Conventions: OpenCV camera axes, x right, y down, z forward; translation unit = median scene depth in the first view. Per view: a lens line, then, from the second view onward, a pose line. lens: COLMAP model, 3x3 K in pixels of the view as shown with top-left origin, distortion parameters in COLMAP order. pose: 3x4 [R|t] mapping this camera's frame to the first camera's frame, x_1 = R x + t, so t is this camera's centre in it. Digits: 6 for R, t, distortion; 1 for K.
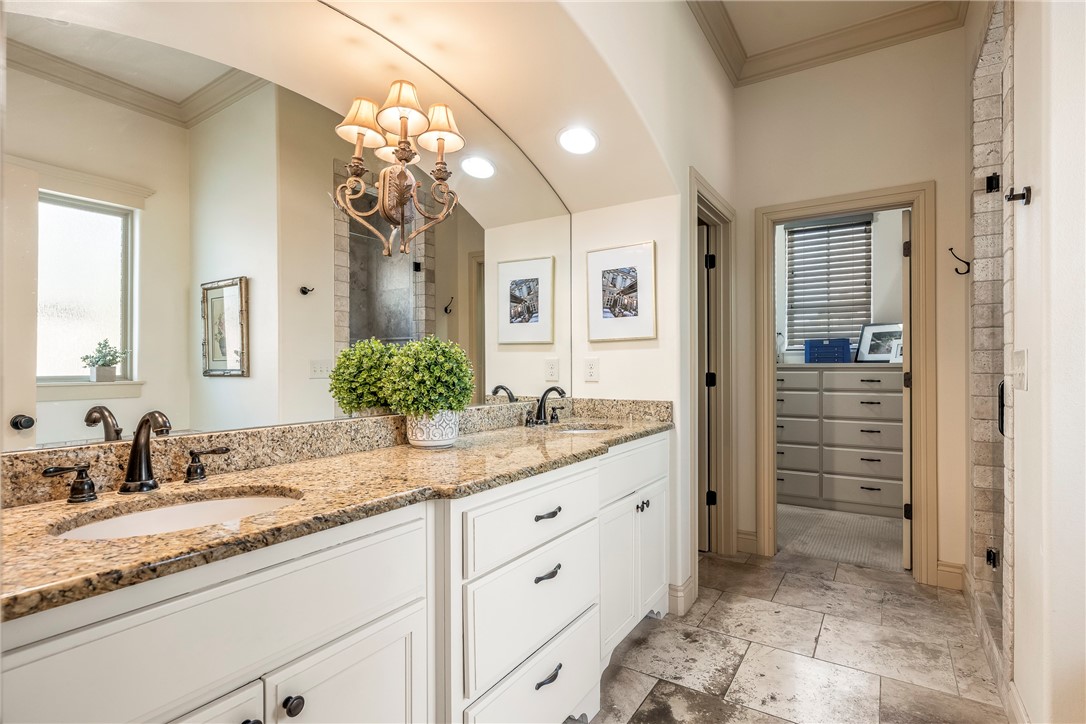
lens RADIAL K [[531.3, 0, 540.4], [0, 531.3, 368.1], [0, 0, 1]] dist [0.015215, -0.000873]
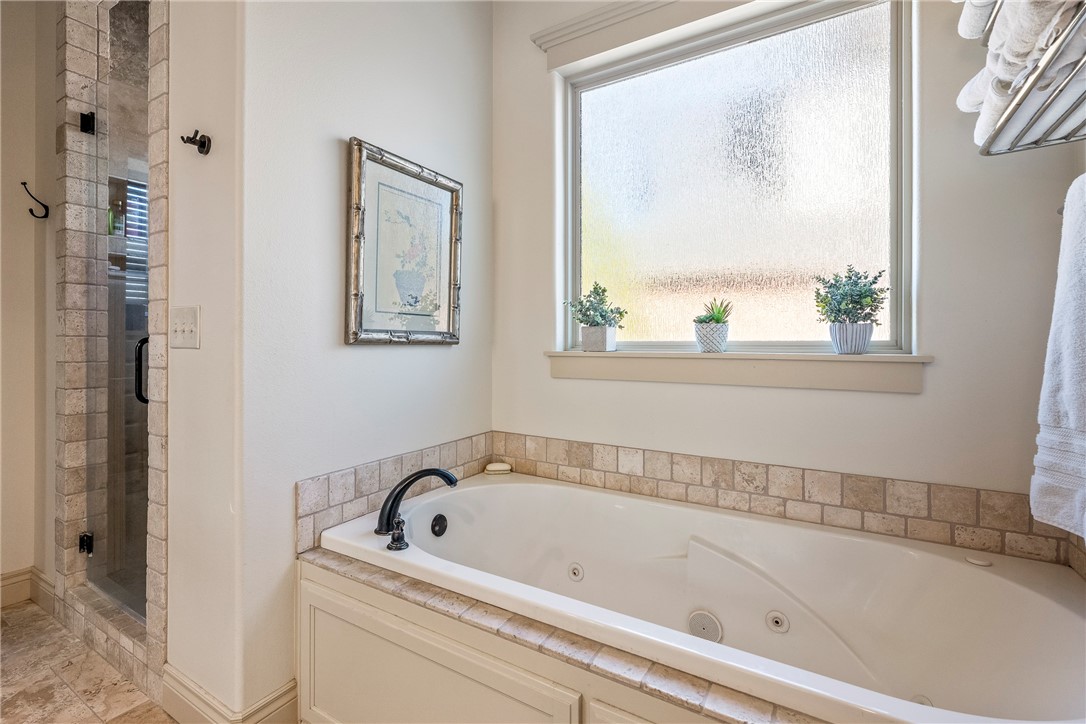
lens RADIAL K [[495.5, 0, 526.4], [0, 495.5, 345.3], [0, 0, 1]] dist [-0.001998, -0.001491]
pose [[-0.014506, 0.001179, 0.999894, 0.011145], [-0.004202, 0.999990, -0.001240, 0.023523], [-0.999886, -0.004219, -0.014501, 0.288566]]
